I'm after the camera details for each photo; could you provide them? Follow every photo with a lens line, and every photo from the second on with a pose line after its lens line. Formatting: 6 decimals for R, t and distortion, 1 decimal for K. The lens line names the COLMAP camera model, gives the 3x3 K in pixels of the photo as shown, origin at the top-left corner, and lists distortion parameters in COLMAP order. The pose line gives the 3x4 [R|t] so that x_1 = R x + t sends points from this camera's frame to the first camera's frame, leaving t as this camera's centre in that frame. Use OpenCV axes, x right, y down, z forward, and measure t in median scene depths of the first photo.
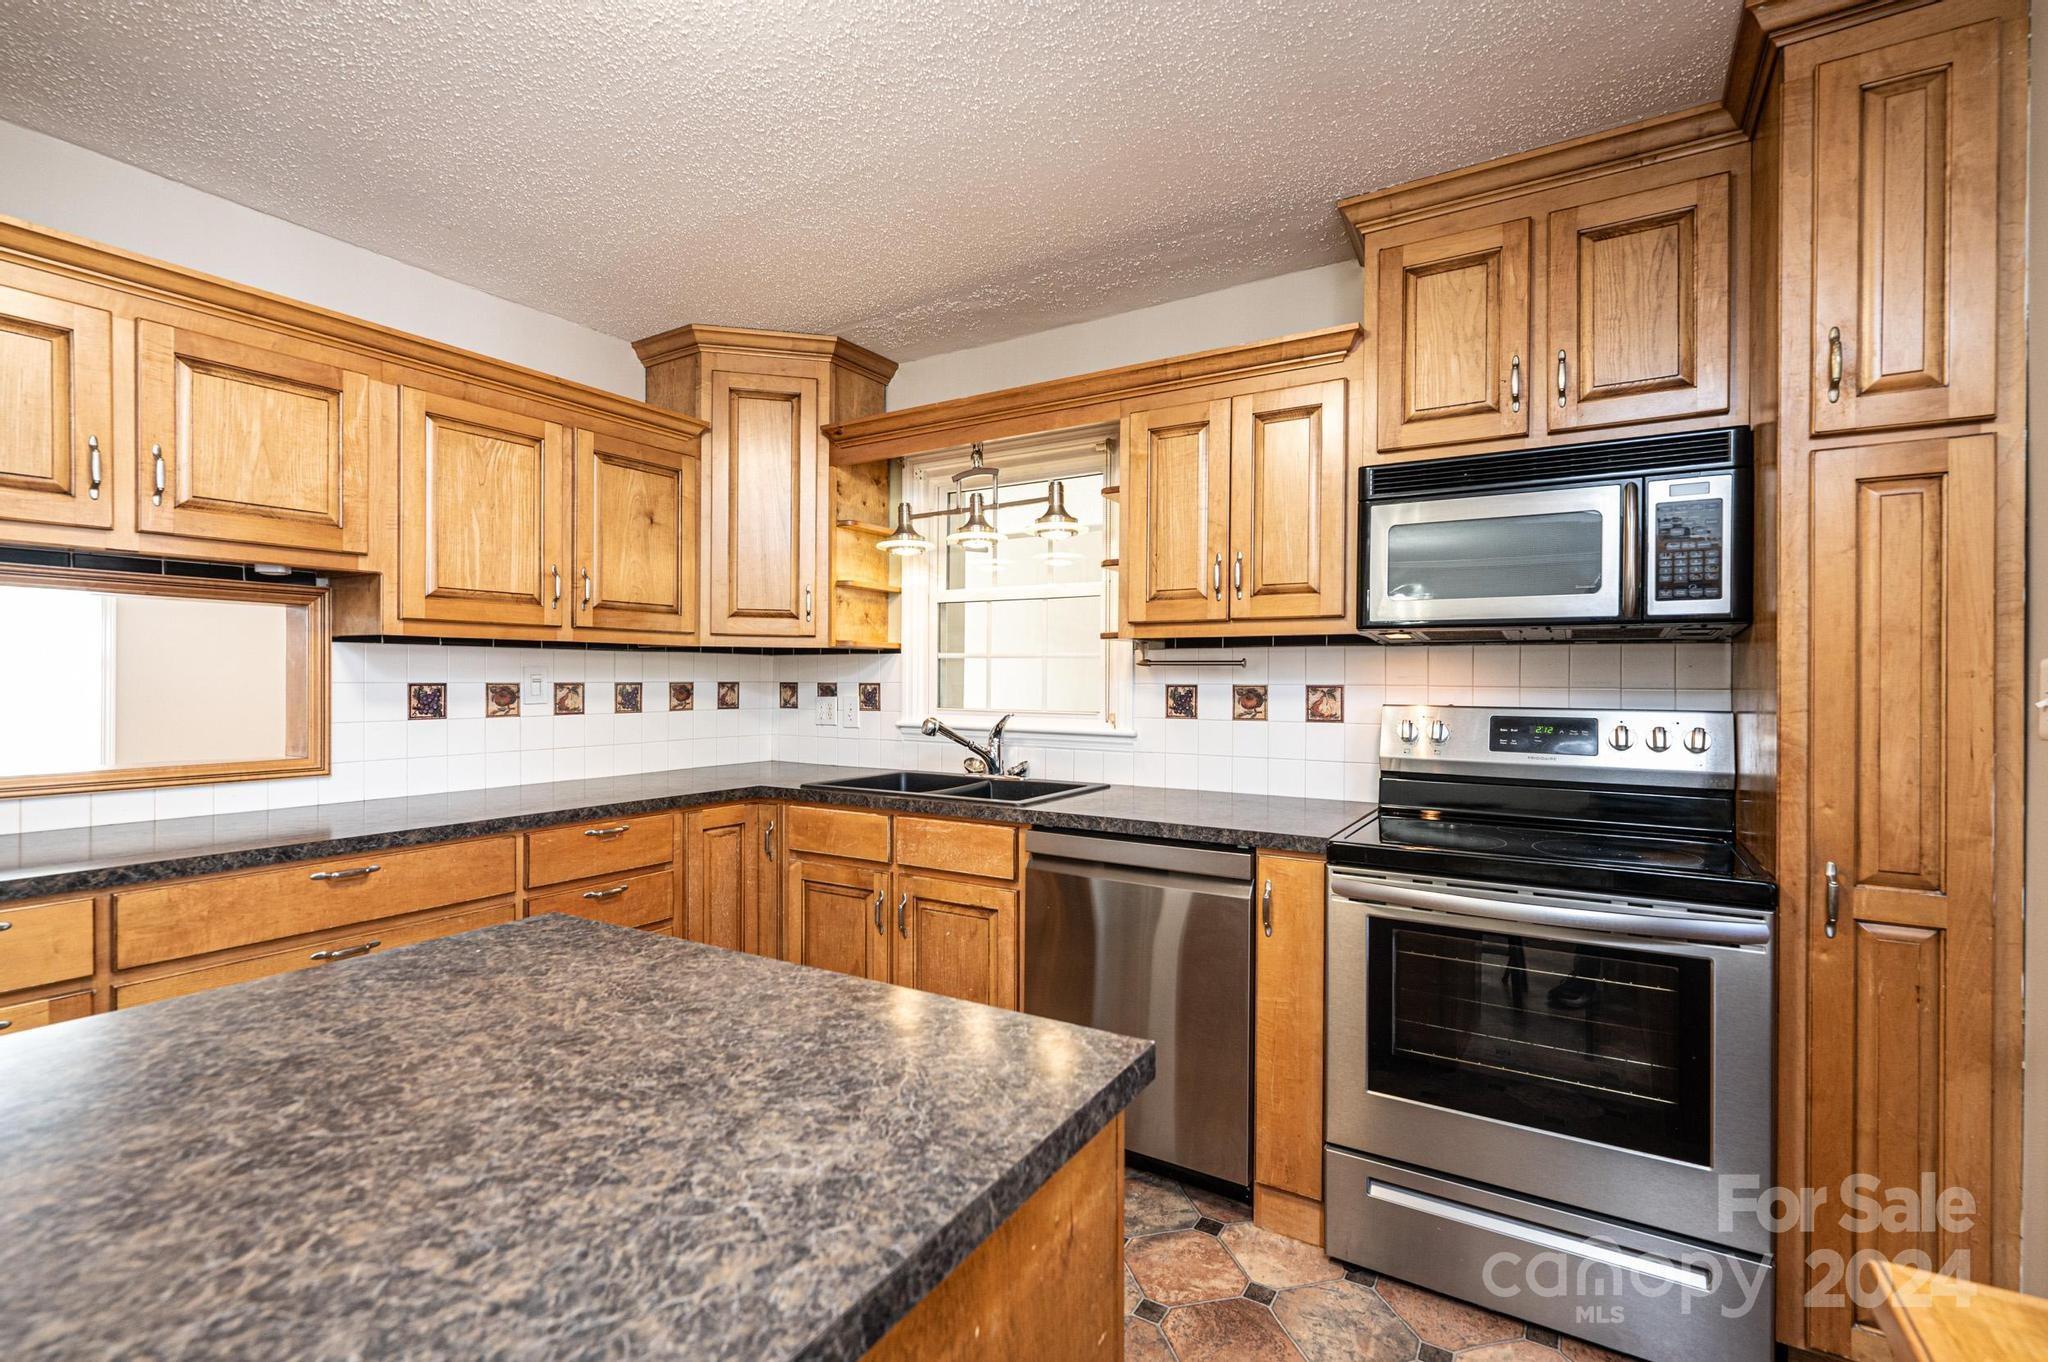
lens RADIAL K [[915.7, 0, 1020.8], [0, 915.7, 699.2], [0, 0, 1]] dist [-0.007616, 0.000472]
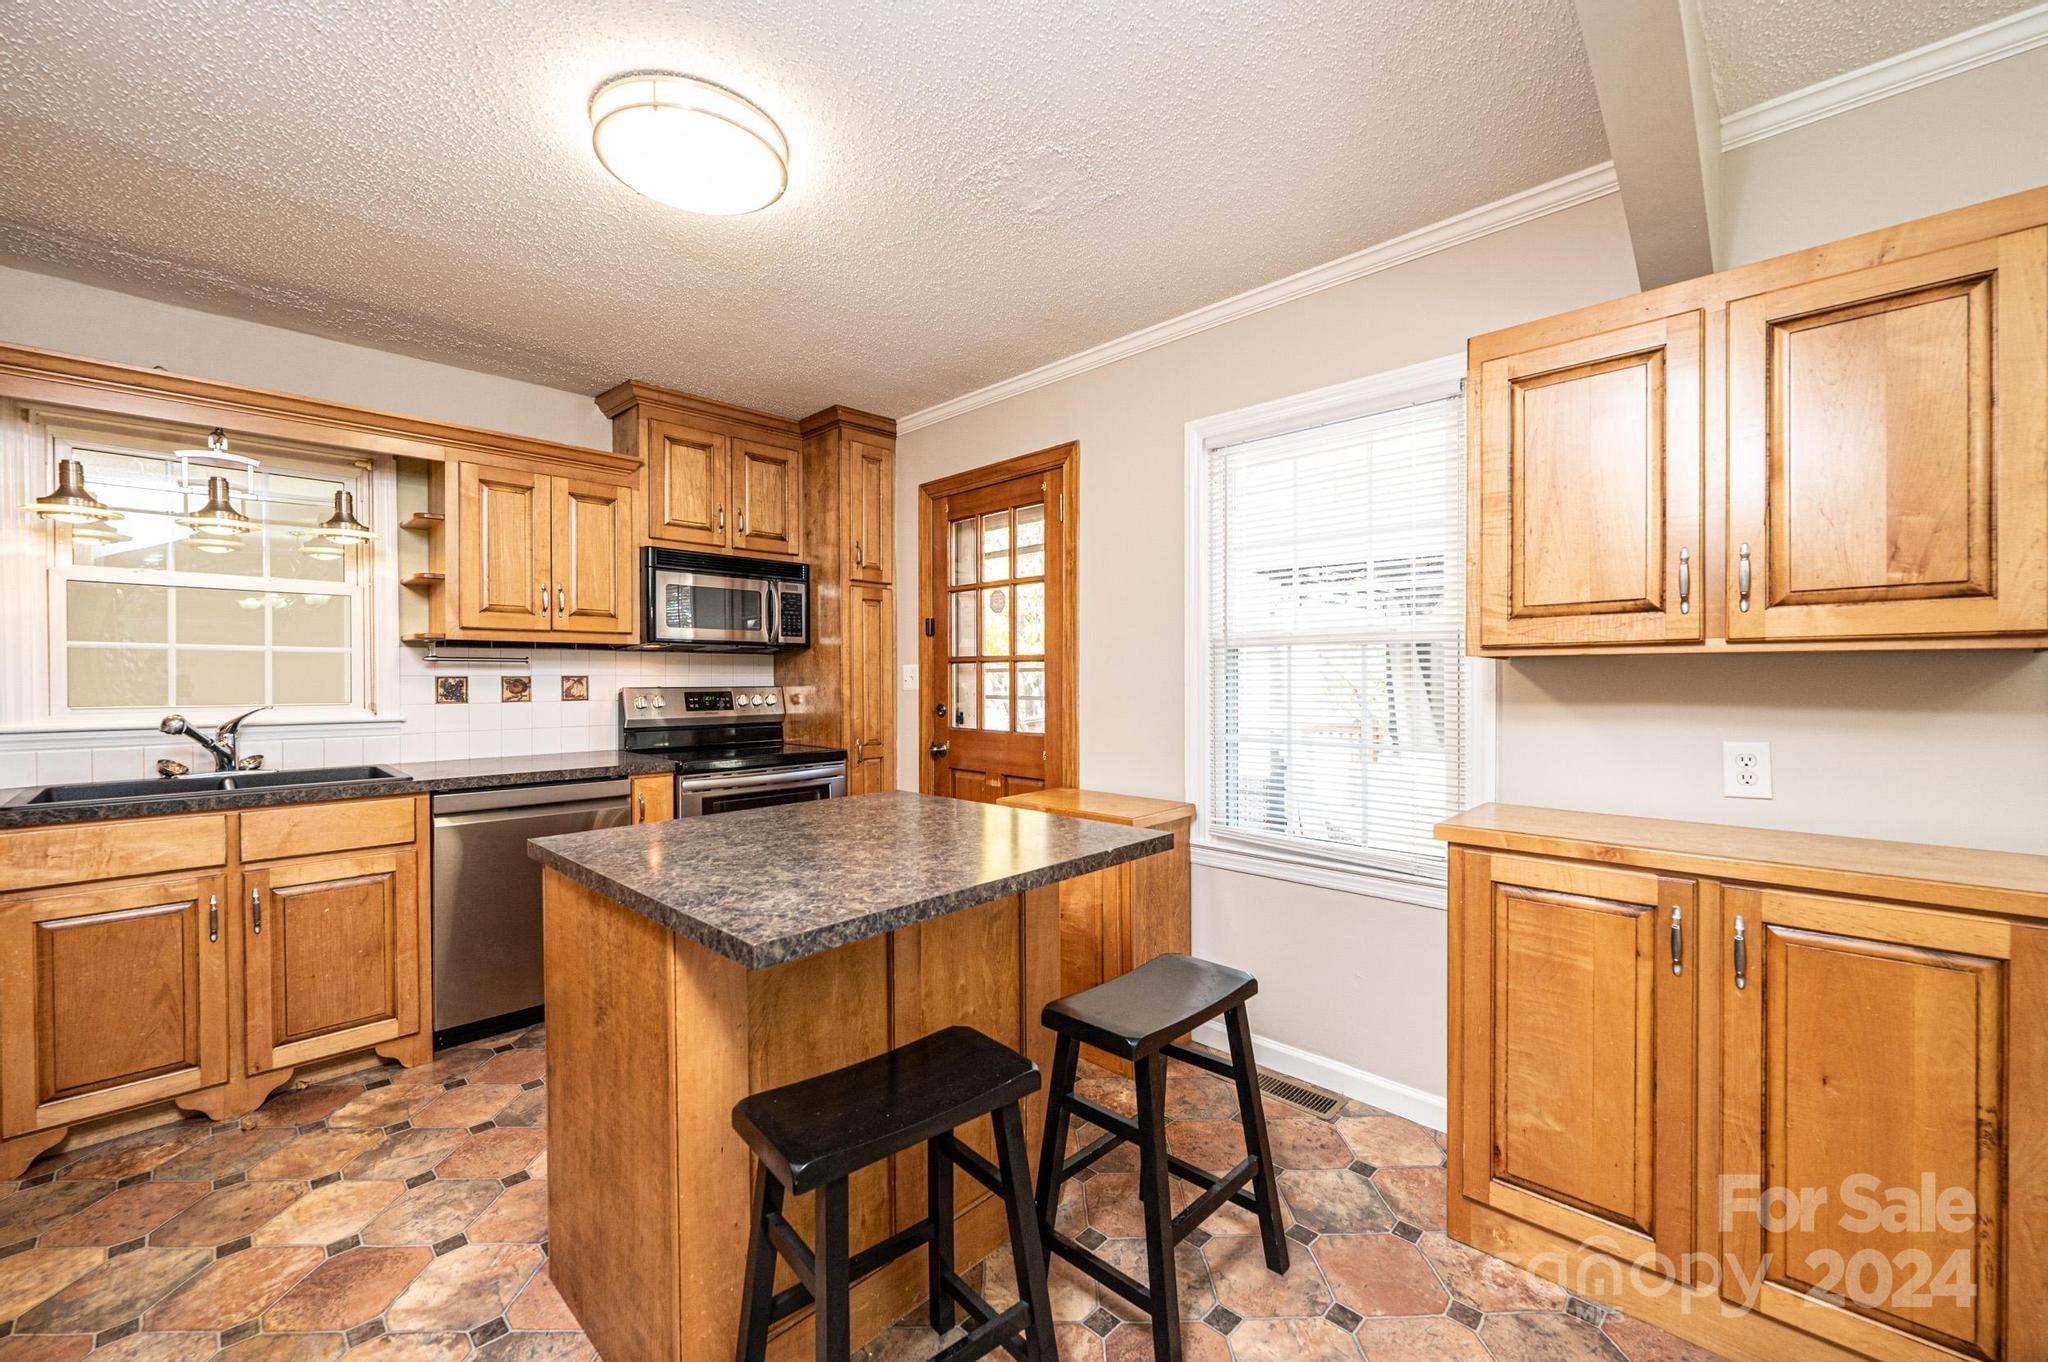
lens RADIAL K [[807.5, 0, 1021.6], [0, 807.5, 675.1], [0, 0, 1]] dist [0.000606, -0.000009]
pose [[0.201472, -0.007214, 0.979468, -0.893954], [0.020258, 0.999790, 0.003197, -0.006822], [-0.979285, 0.019198, 0.201576, 0.029641]]
